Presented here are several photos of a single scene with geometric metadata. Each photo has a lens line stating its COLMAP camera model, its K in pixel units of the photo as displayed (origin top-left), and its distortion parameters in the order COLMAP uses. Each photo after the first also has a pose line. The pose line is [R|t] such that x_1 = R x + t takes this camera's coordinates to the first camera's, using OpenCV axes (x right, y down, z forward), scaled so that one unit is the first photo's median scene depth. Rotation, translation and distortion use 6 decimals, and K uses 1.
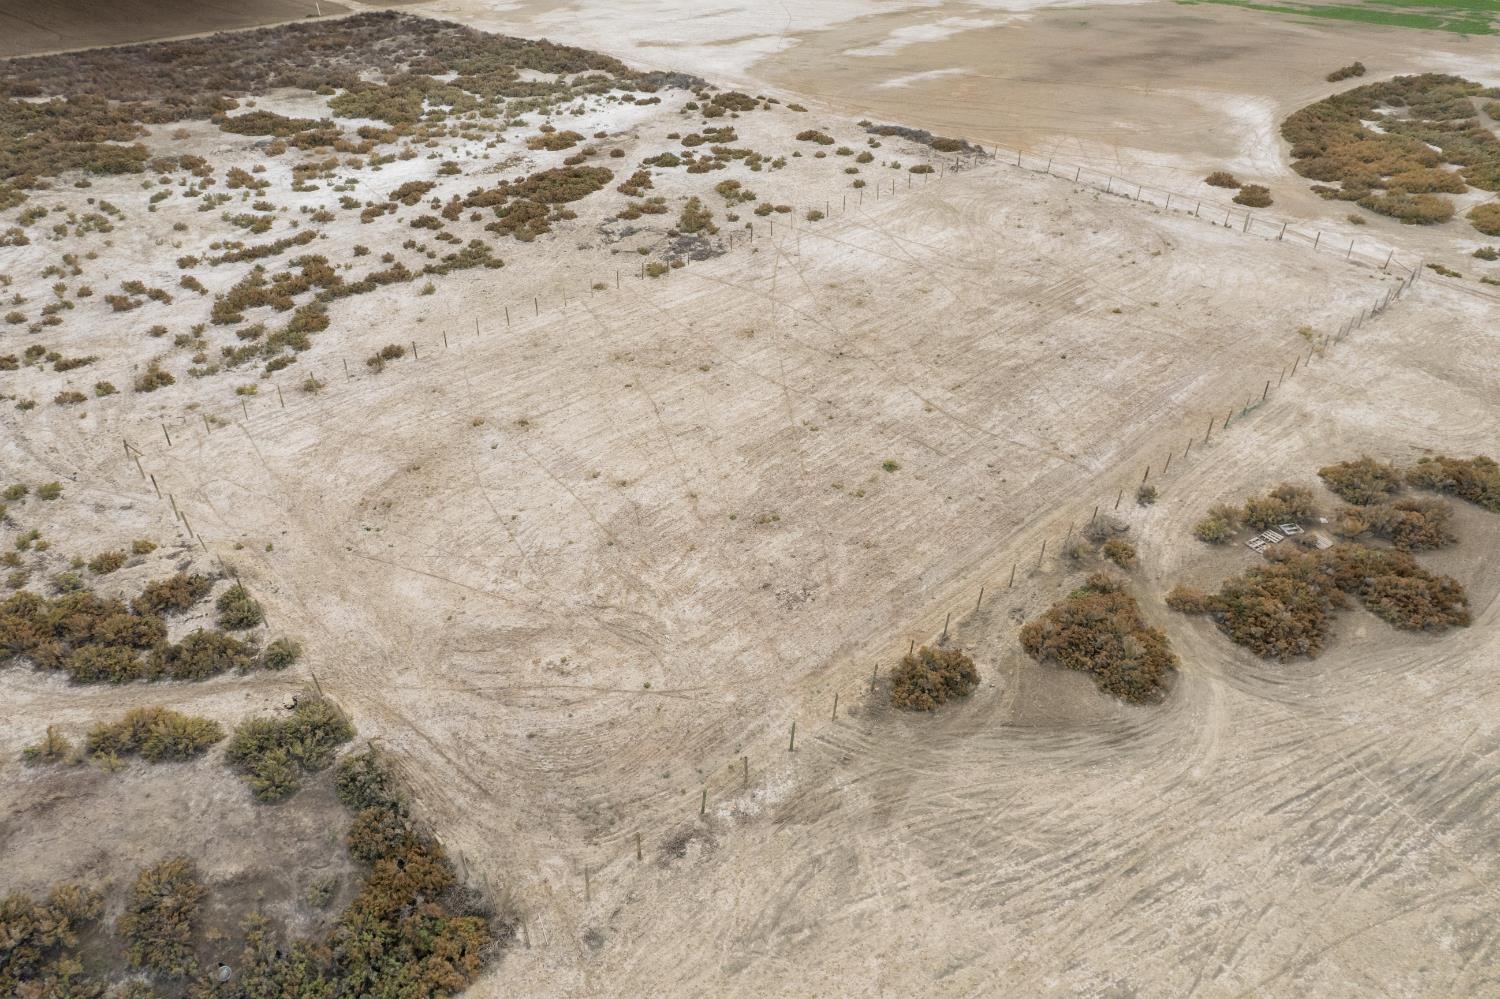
lens RADIAL K [[986.4, 0, 751.5], [0, 986.4, 501.5], [0, 0, 1]] dist [-0.053659, 0.042803]
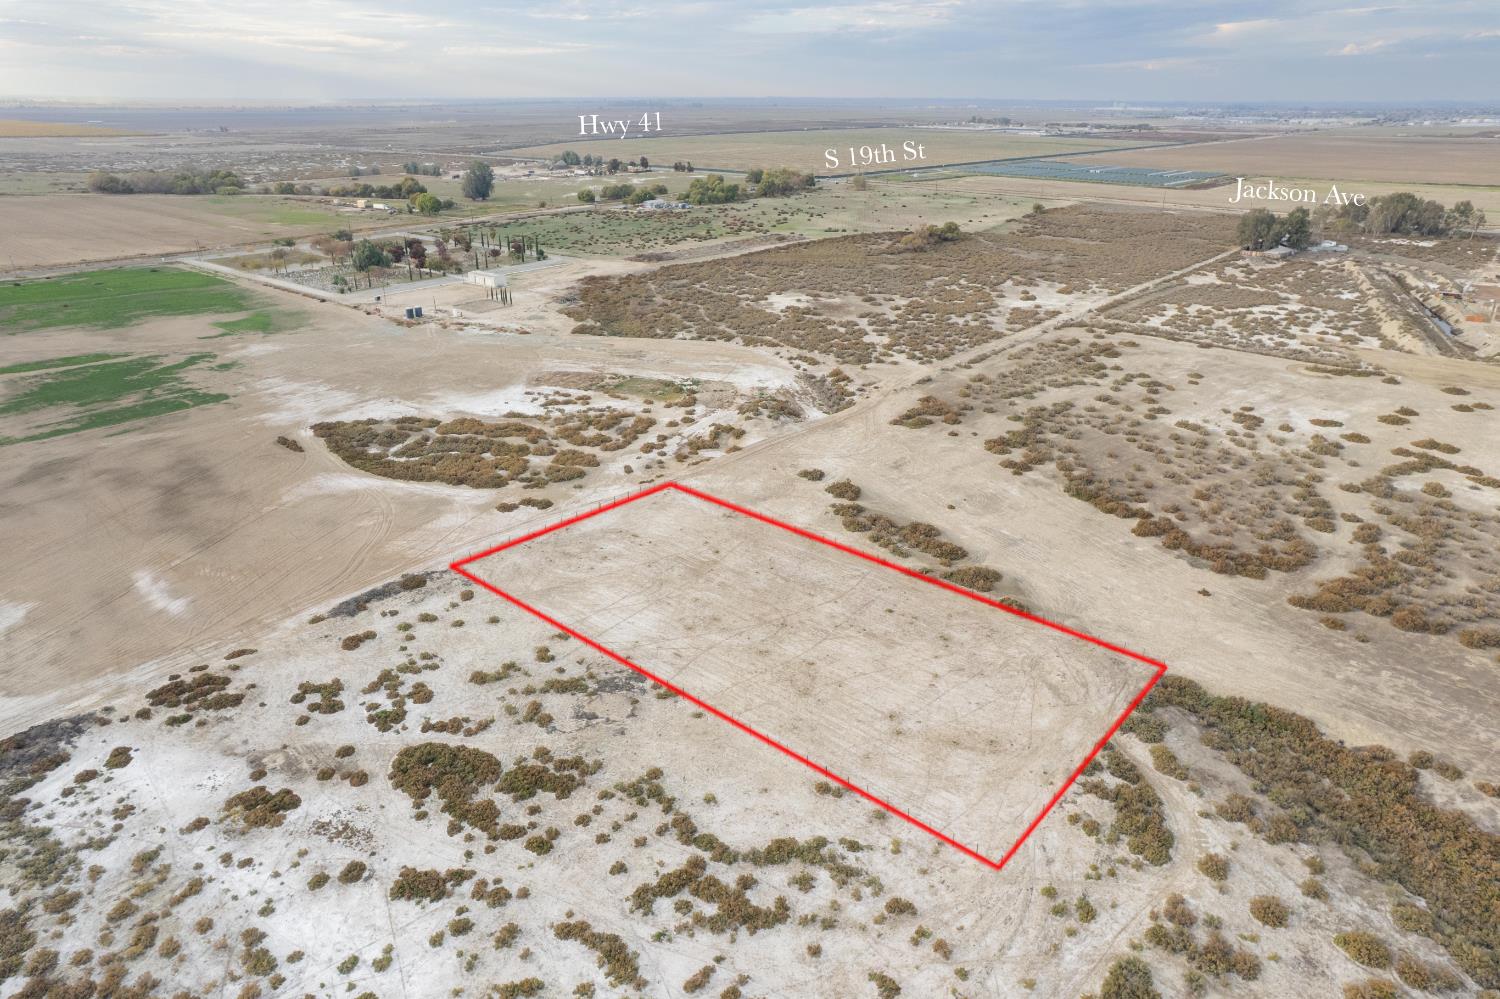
lens RADIAL K [[983.6, 0, 765.6], [0, 983.6, 486.5], [0, 0, 1]] dist [-0.065218, 0.071146]
pose [[-0.111893, -0.365278, 0.924149, -1.357020], [0.584378, 0.727996, 0.358502, -0.919845], [-0.803730, 0.580166, 0.132003, 0.606990]]
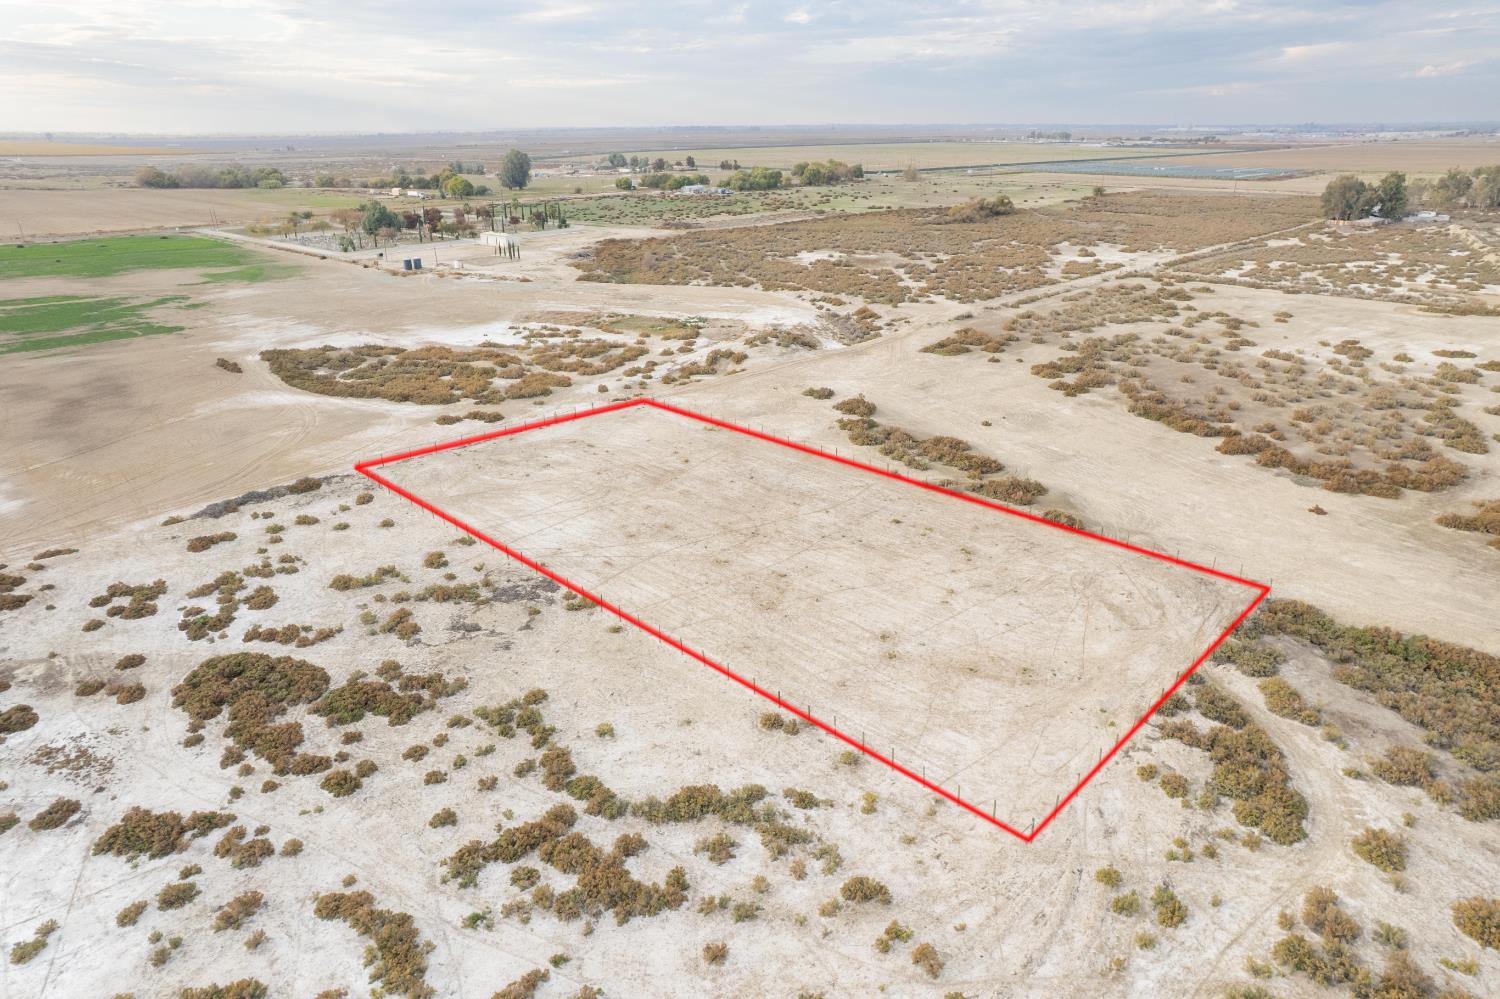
lens RADIAL K [[983.6, 0, 756.7], [0, 983.6, 487.3], [0, 0, 1]] dist [-0.065218, 0.071146]
pose [[-0.047649, -0.344876, 0.937438, -1.080490], [0.598066, 0.741834, 0.303315, -0.565294], [-0.800029, 0.575102, 0.170911, 0.683547]]
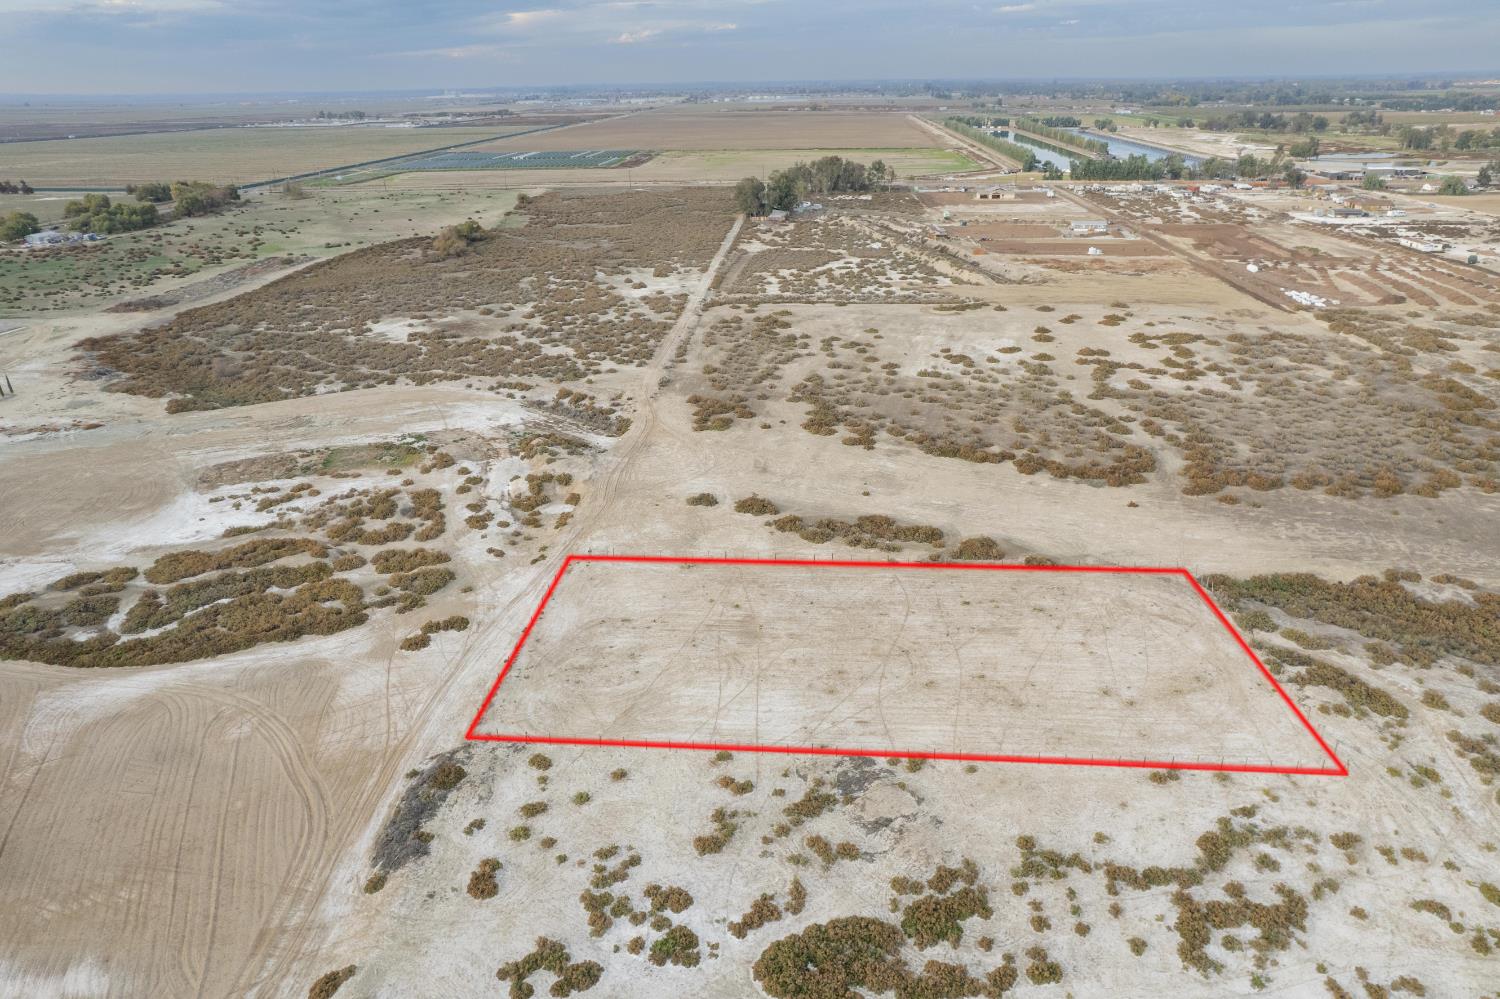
lens RADIAL K [[986.4, 0, 799.2], [0, 986.4, 492.2], [0, 0, 1]] dist [-0.053659, 0.042803]
pose [[-0.688476, -0.268071, 0.673898, -0.767447], [0.442539, 0.580880, 0.683181, -1.400552], [-0.574596, 0.768580, -0.281290, 1.270322]]
